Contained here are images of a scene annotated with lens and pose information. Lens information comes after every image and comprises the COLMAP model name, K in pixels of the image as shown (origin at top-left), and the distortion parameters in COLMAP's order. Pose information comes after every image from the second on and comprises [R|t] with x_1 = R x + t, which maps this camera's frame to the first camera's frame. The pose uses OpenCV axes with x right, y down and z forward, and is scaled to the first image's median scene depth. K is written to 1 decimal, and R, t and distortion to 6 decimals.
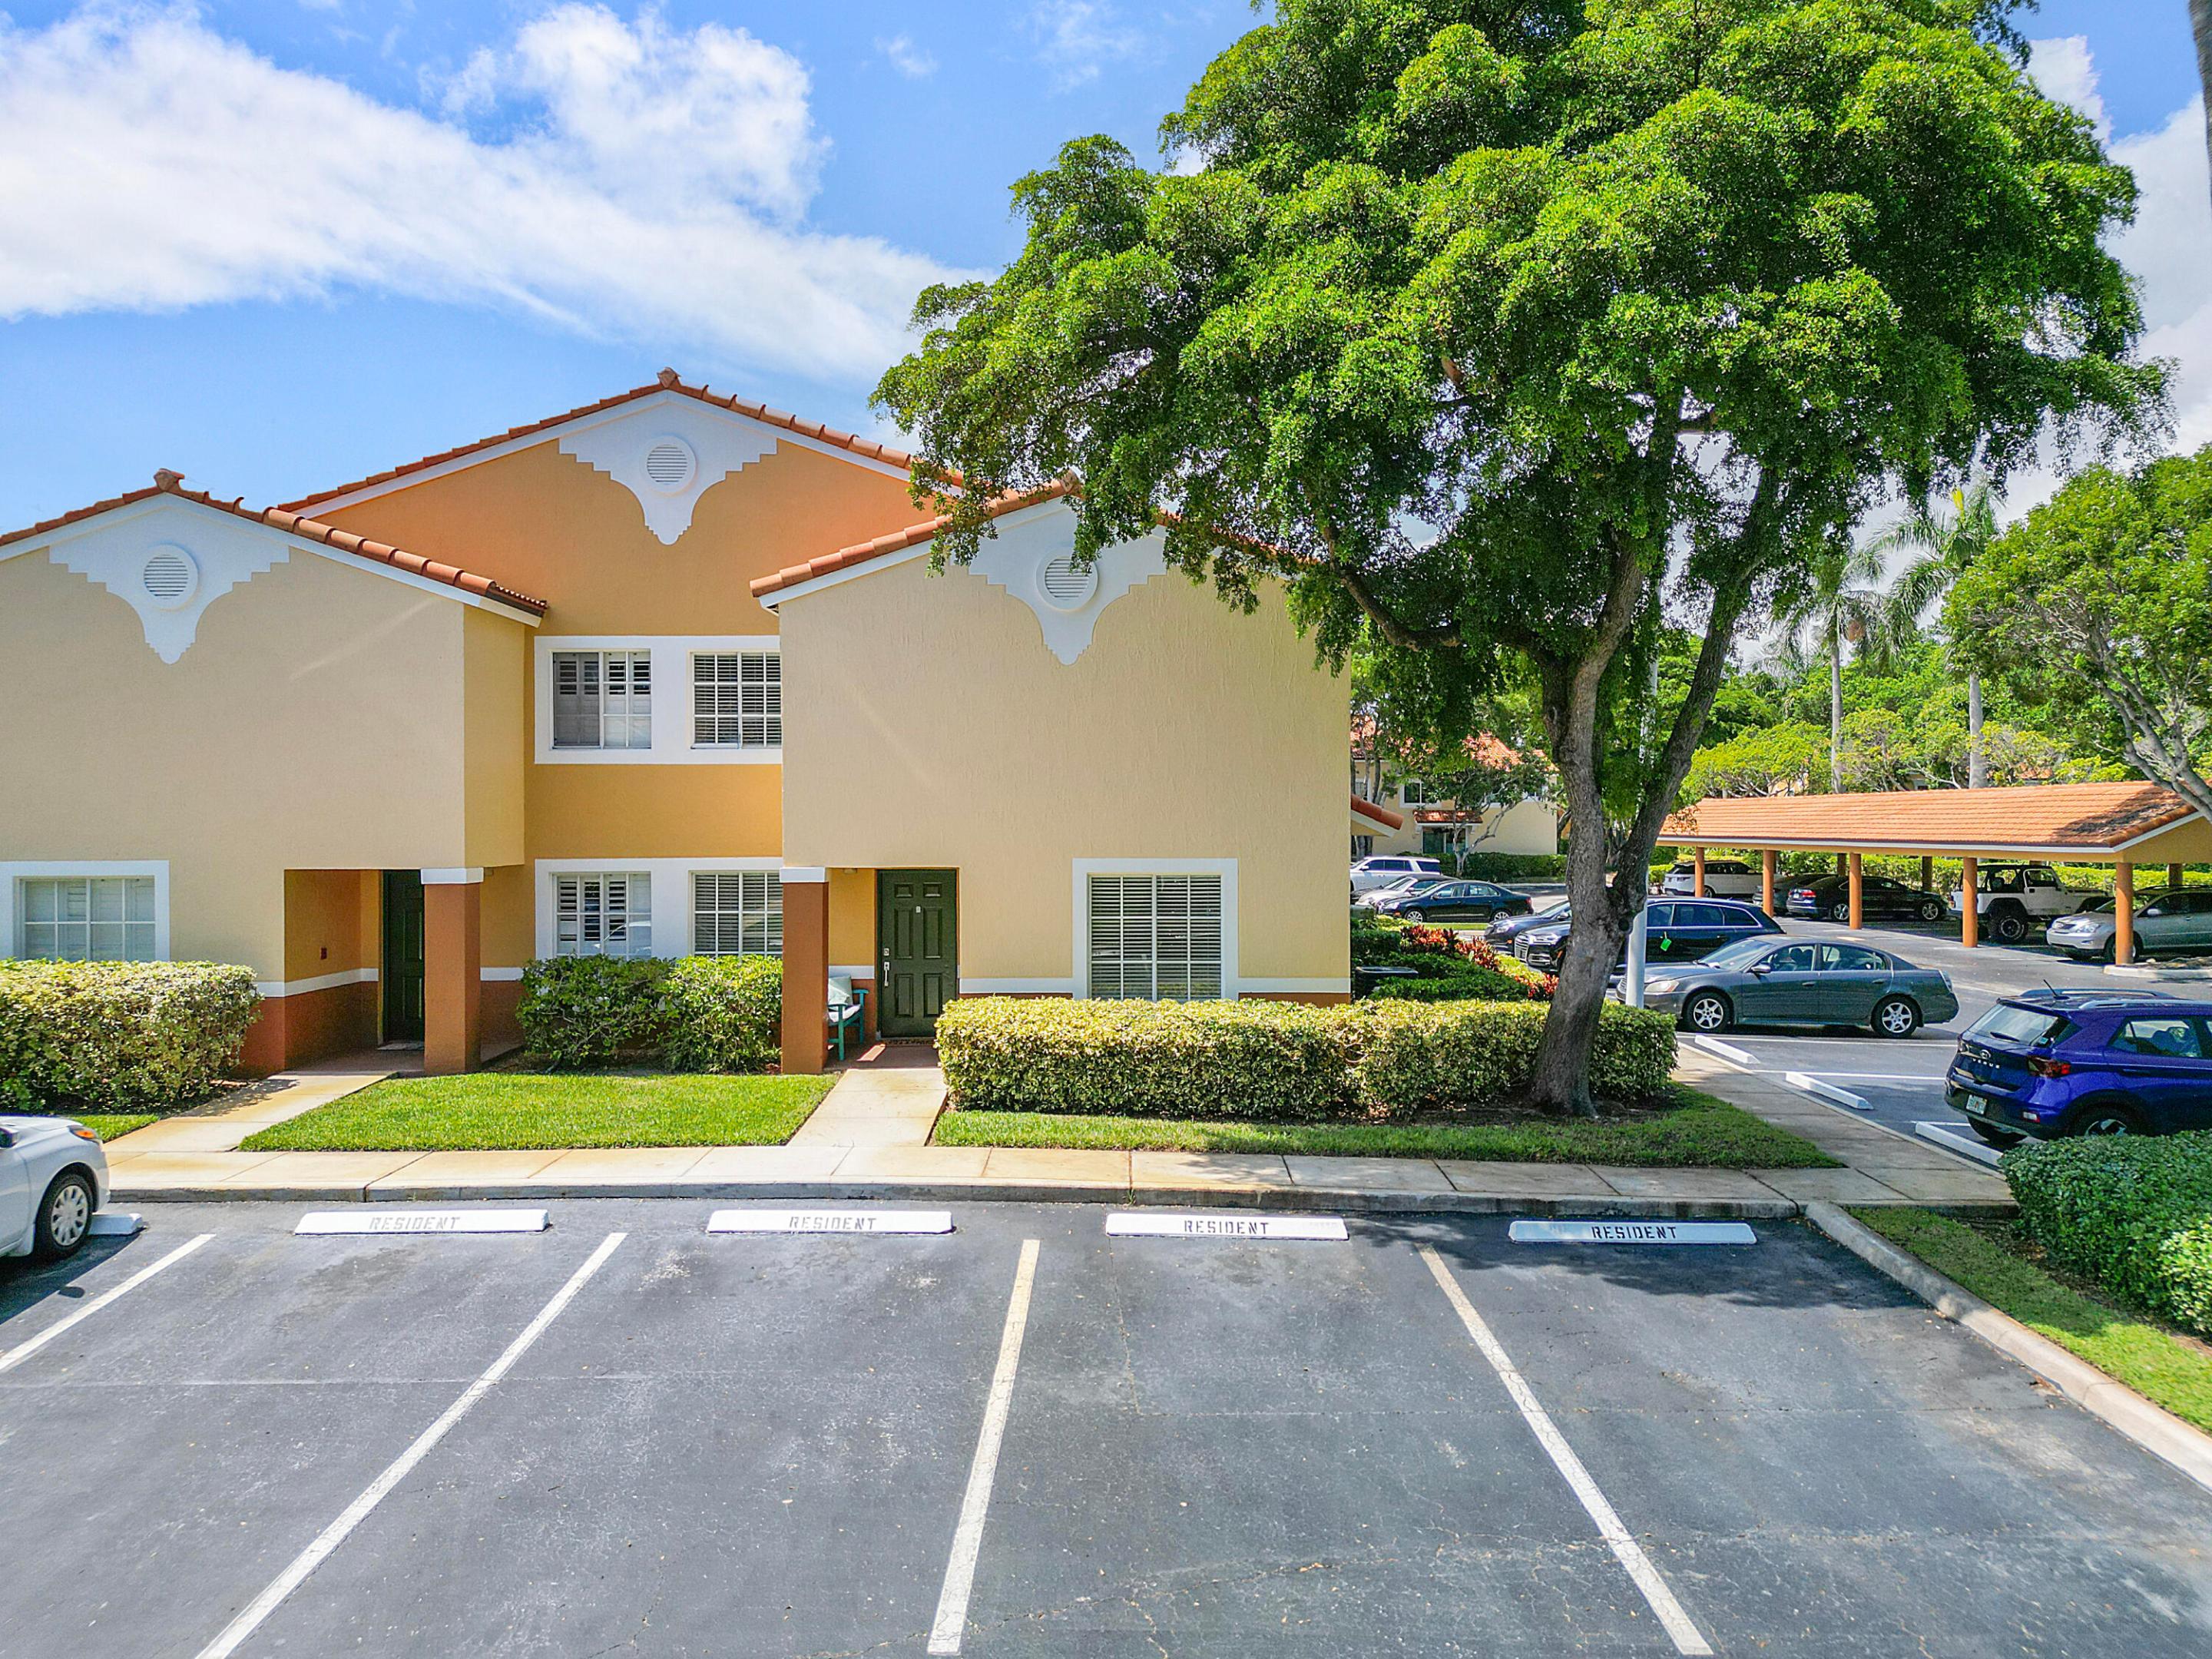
lens RADIAL K [[1560.0, 0, 1105.1], [0, 1560.0, 838.4], [0, 0, 1]] dist [0.042860, -0.031923]
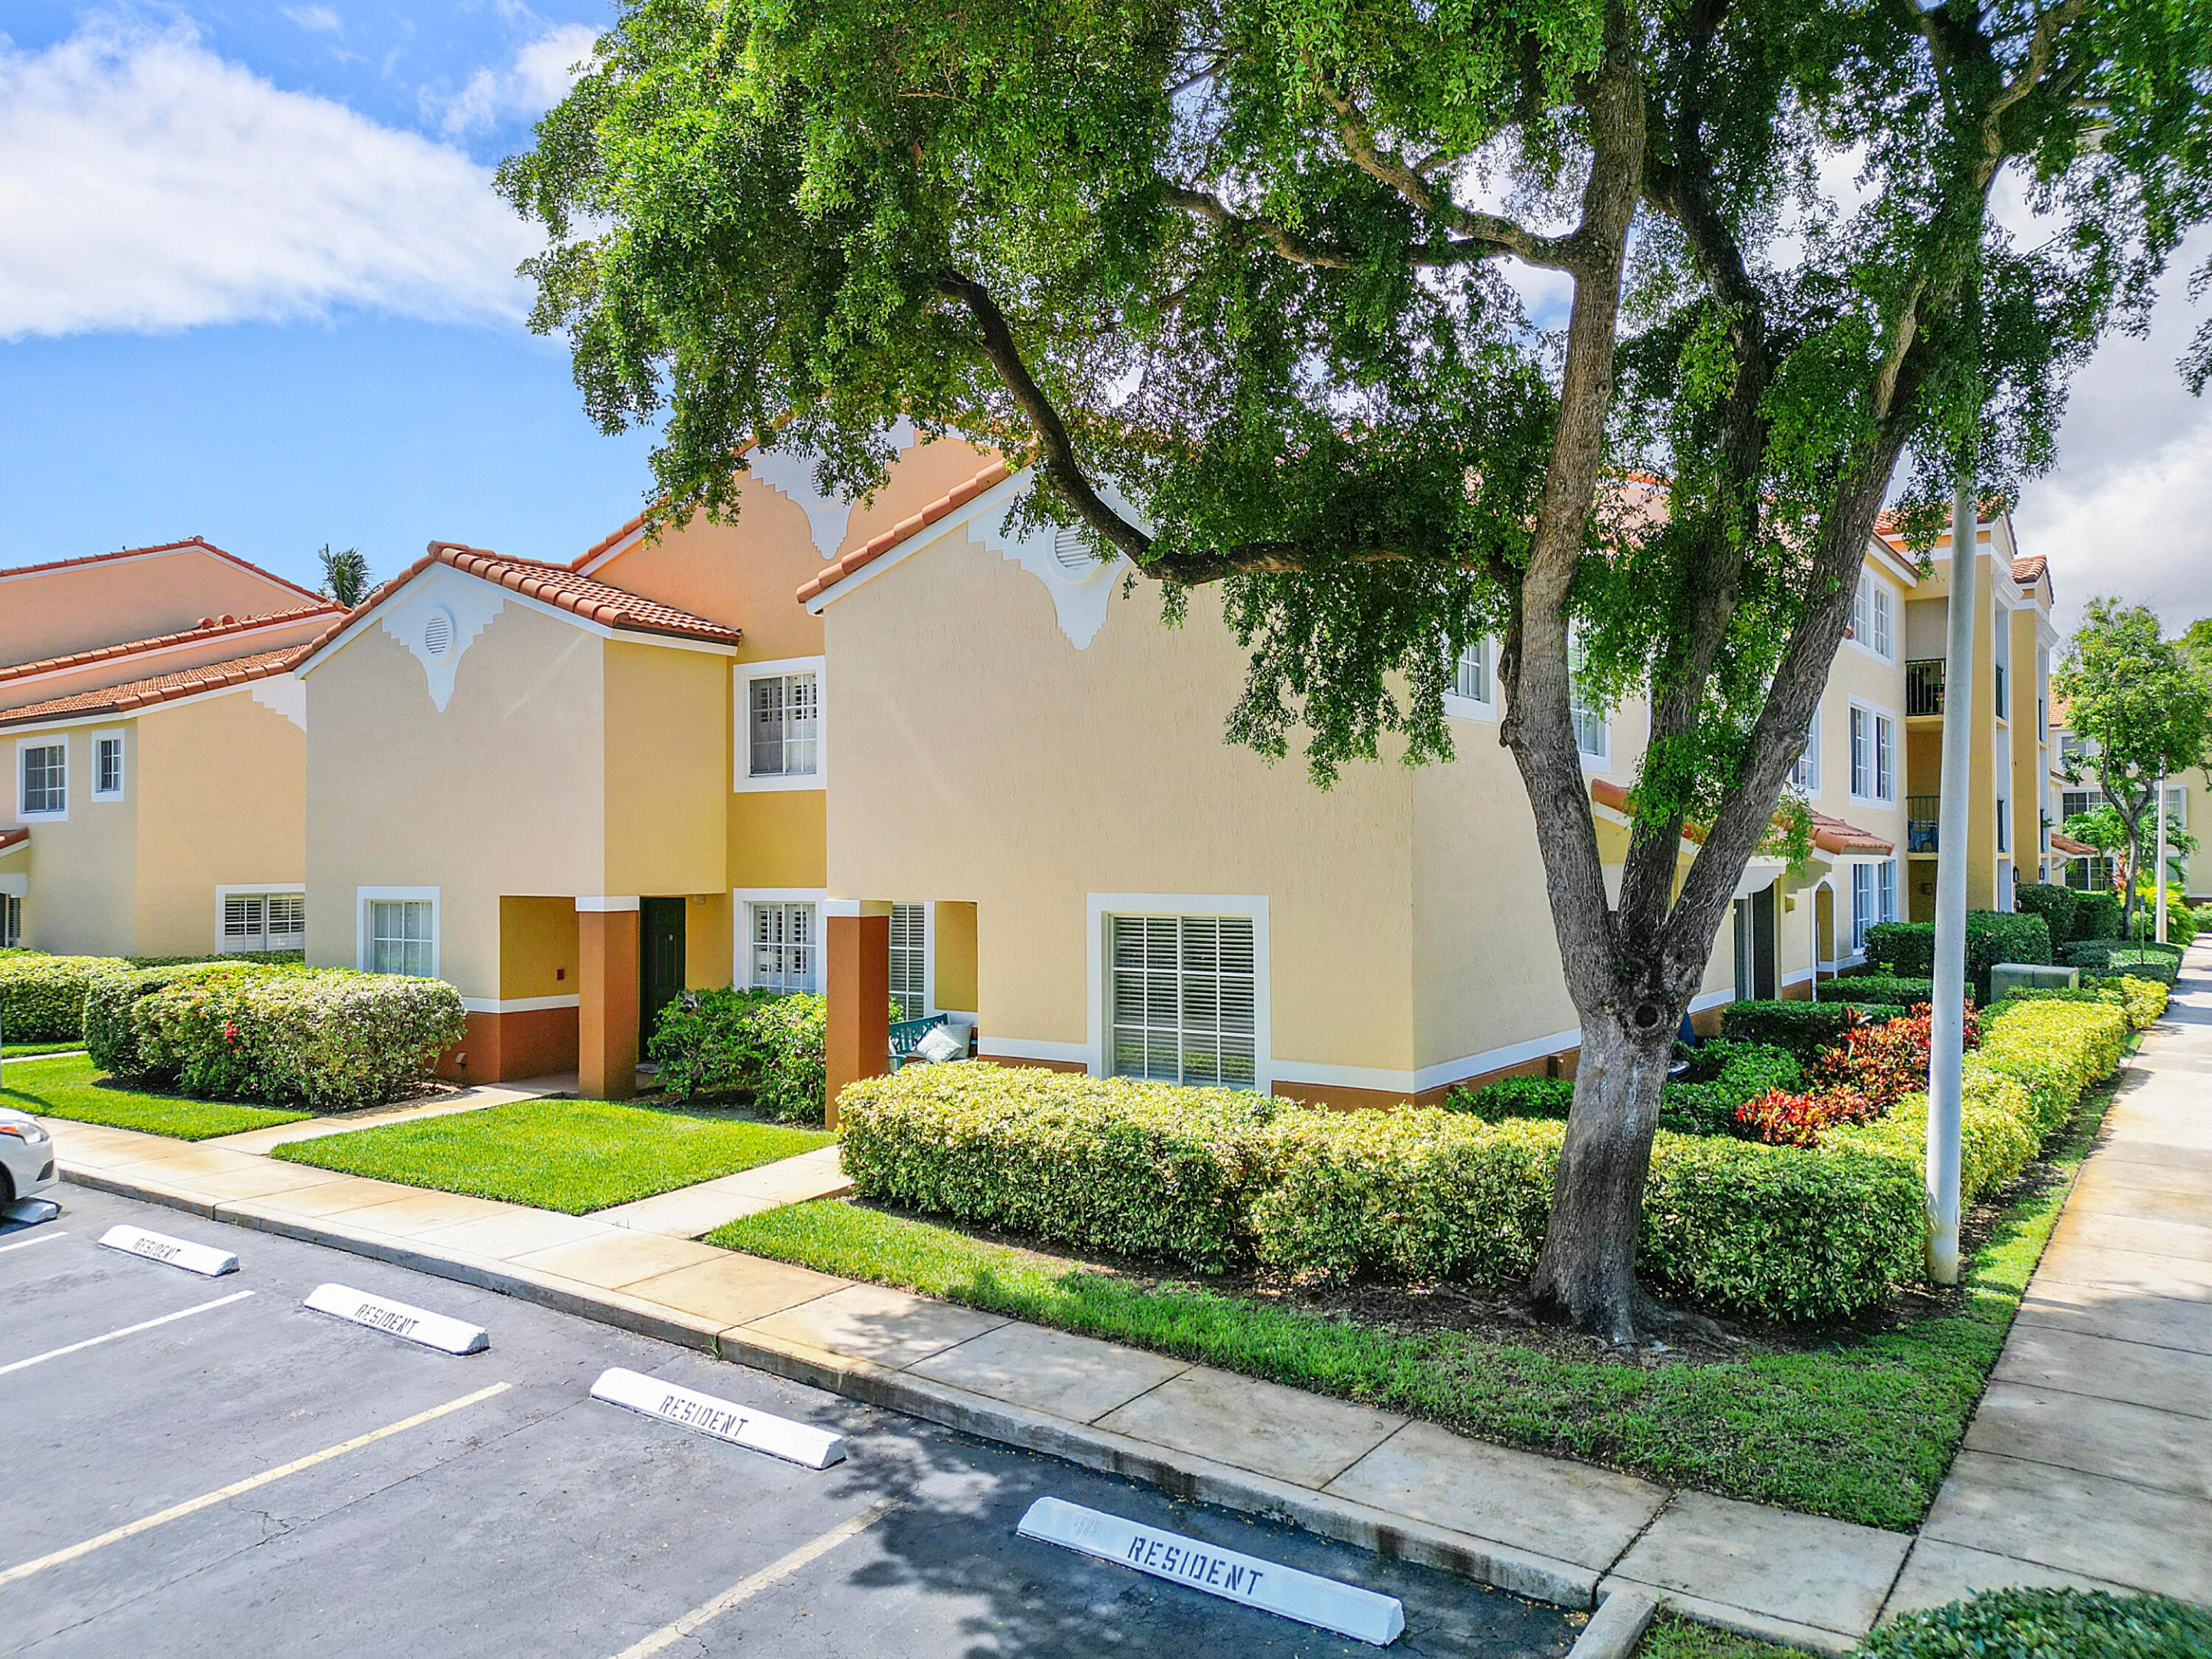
lens RADIAL K [[1560.0, 0, 1114.9], [0, 1560.0, 817.3], [0, 0, 1]] dist [0.042860, -0.031923]
pose [[0.819457, -0.016913, -0.572890, 0.446392], [-0.001168, 0.999513, -0.031179, -0.000751], [0.573139, 0.026219, 0.819039, 0.356987]]
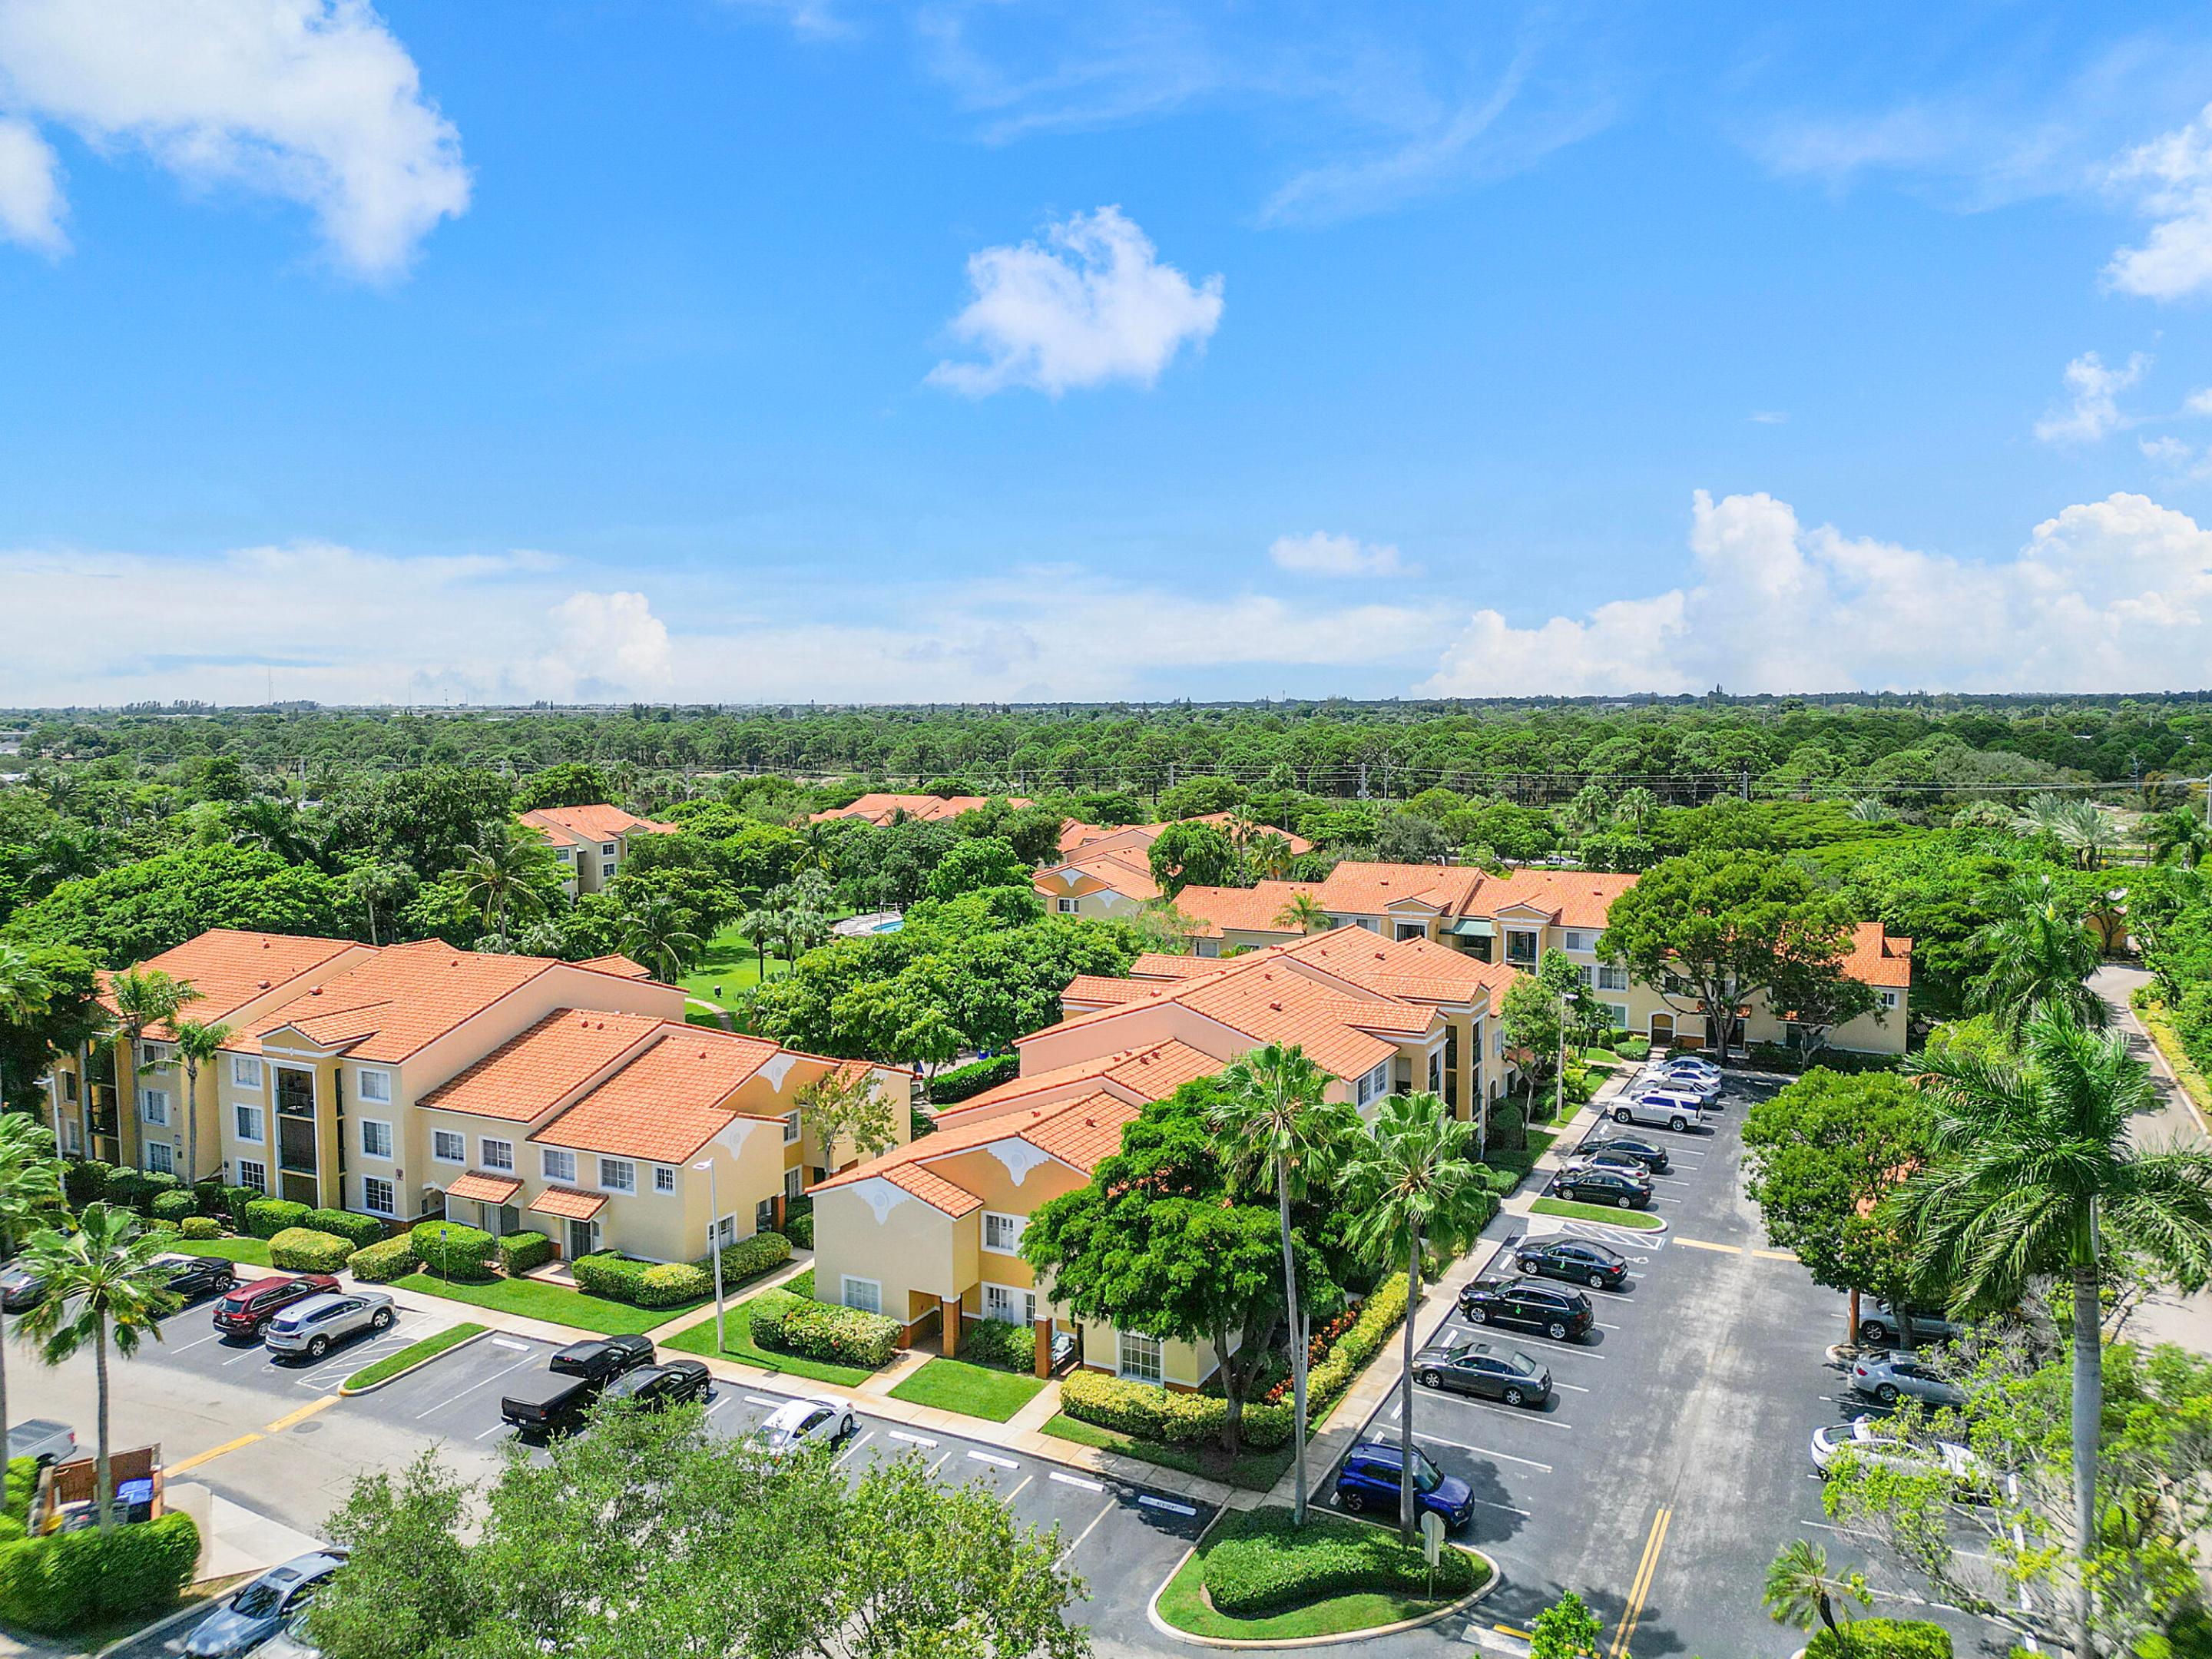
lens RADIAL K [[1560.0, 0, 1113.0], [0, 1560.0, 831.1], [0, 0, 1]] dist [0.042860, -0.031923]
pose [[0.889897, 0.033263, -0.454947, 1.366706], [0.003874, 0.996751, 0.080454, -1.230502], [0.456145, -0.073359, 0.886877, -1.709312]]
